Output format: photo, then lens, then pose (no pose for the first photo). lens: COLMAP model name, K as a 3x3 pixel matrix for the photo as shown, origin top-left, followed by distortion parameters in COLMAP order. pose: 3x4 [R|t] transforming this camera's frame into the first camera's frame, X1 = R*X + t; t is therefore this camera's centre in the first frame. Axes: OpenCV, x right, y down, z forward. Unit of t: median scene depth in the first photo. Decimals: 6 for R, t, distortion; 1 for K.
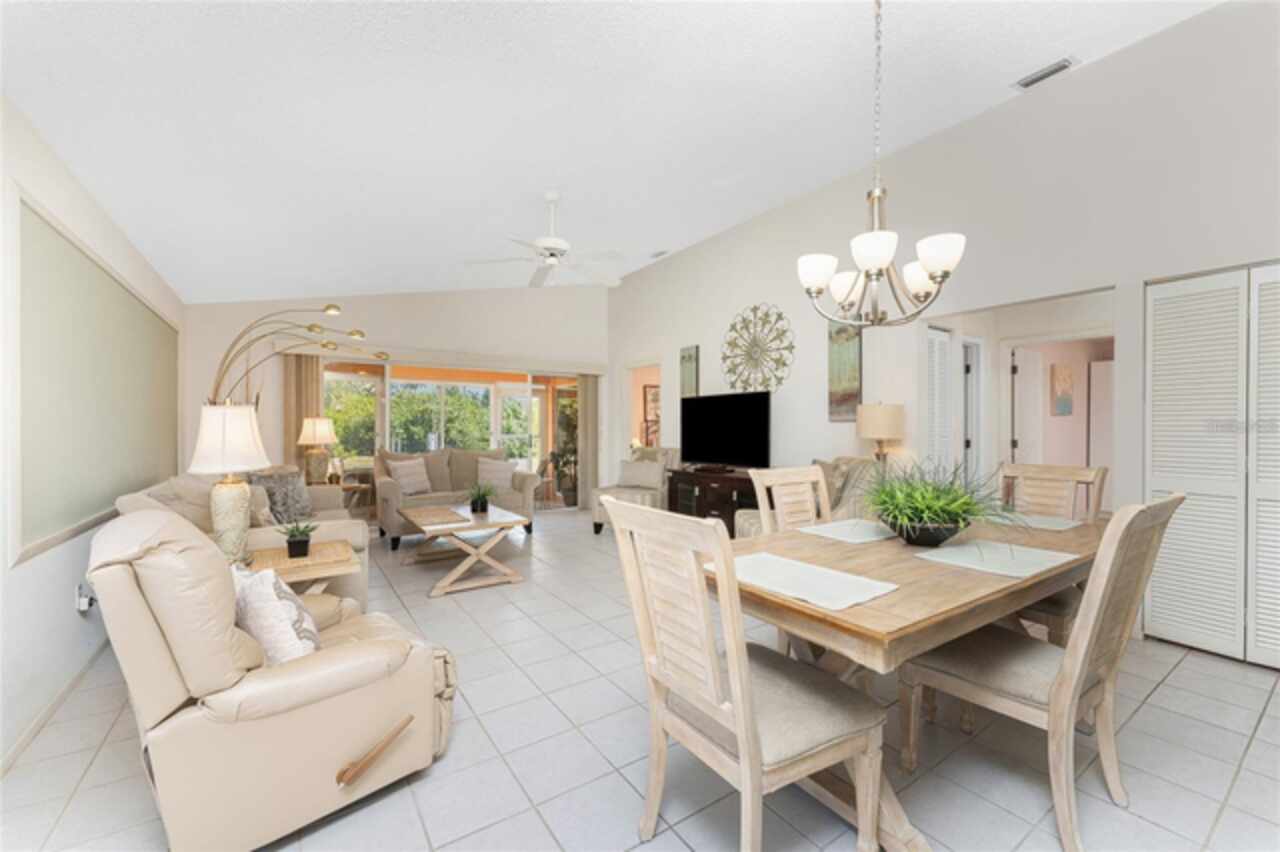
lens RADIAL K [[518.2, 0, 646.6], [0, 518.2, 427.9], [0, 0, 1]] dist [-0.002990, 0.000161]
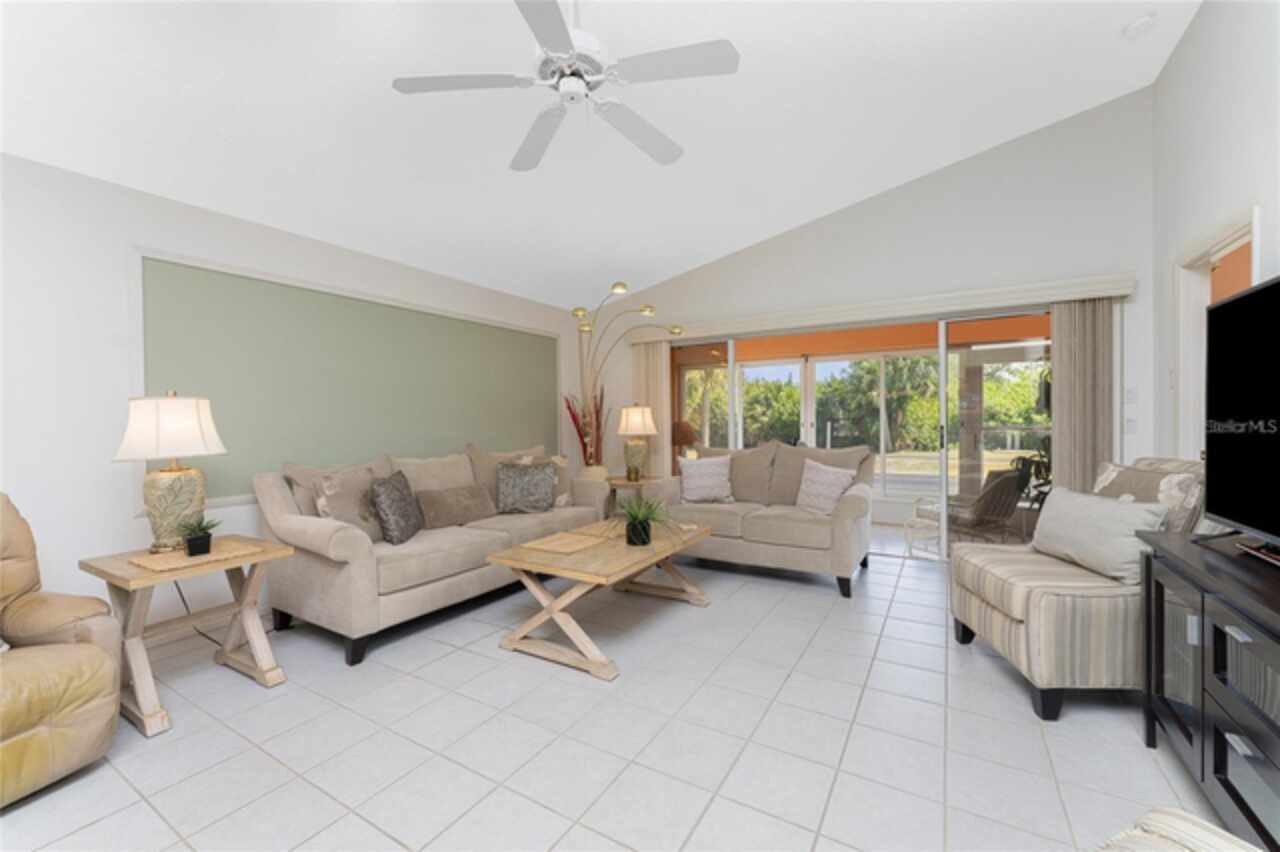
lens RADIAL K [[518.2, 0, 633.4], [0, 518.2, 423.8], [0, 0, 1]] dist [-0.002990, 0.000161]
pose [[0.398346, -0.000219, -0.917235, 0.197993], [0.010878, 0.999931, 0.004486, 0.006089], [0.917171, -0.011765, 0.398321, 0.531531]]
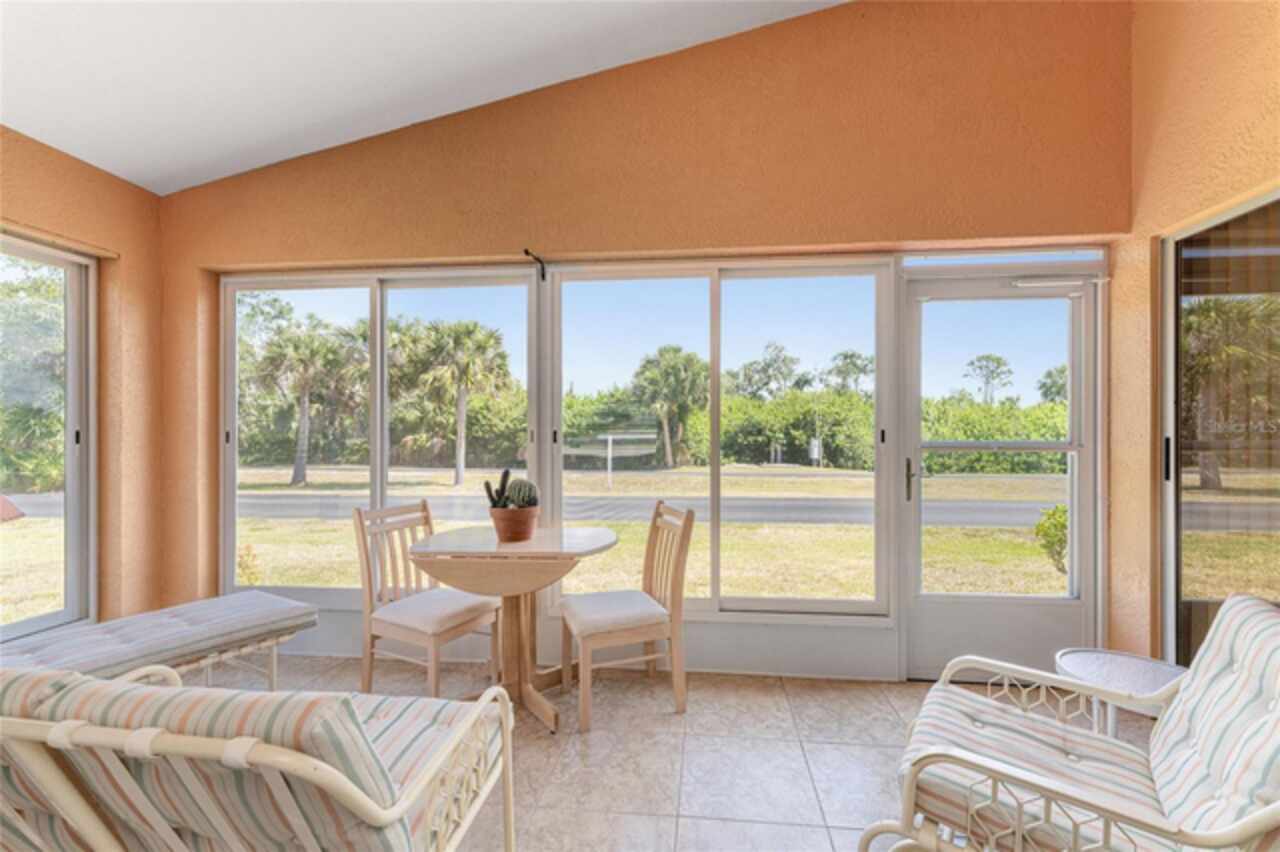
lens RADIAL K [[518.2, 0, 666.8], [0, 518.2, 436.0], [0, 0, 1]] dist [-0.002990, 0.000161]
pose [[0.766759, 0.001673, -0.641933, -0.305892], [0.001131, 0.999992, 0.003957, 0.015128], [0.641934, -0.003760, 0.766751, 1.041850]]
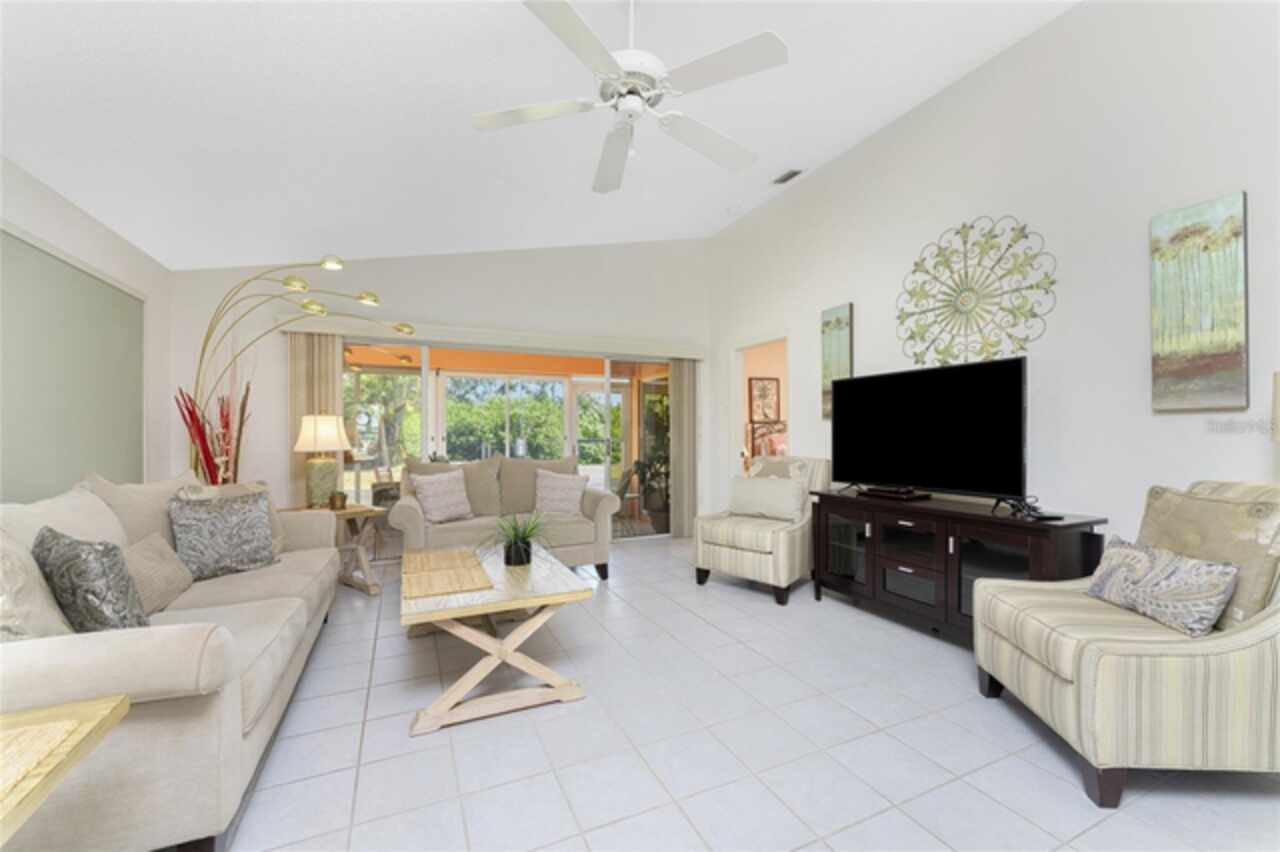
lens RADIAL K [[518.2, 0, 639.3], [0, 518.2, 429.2], [0, 0, 1]] dist [-0.002990, 0.000161]
pose [[0.983948, -0.004062, -0.178409, -0.051599], [0.002798, 0.999969, -0.007340, 0.006213], [0.178433, 0.006723, 0.983929, 0.304405]]
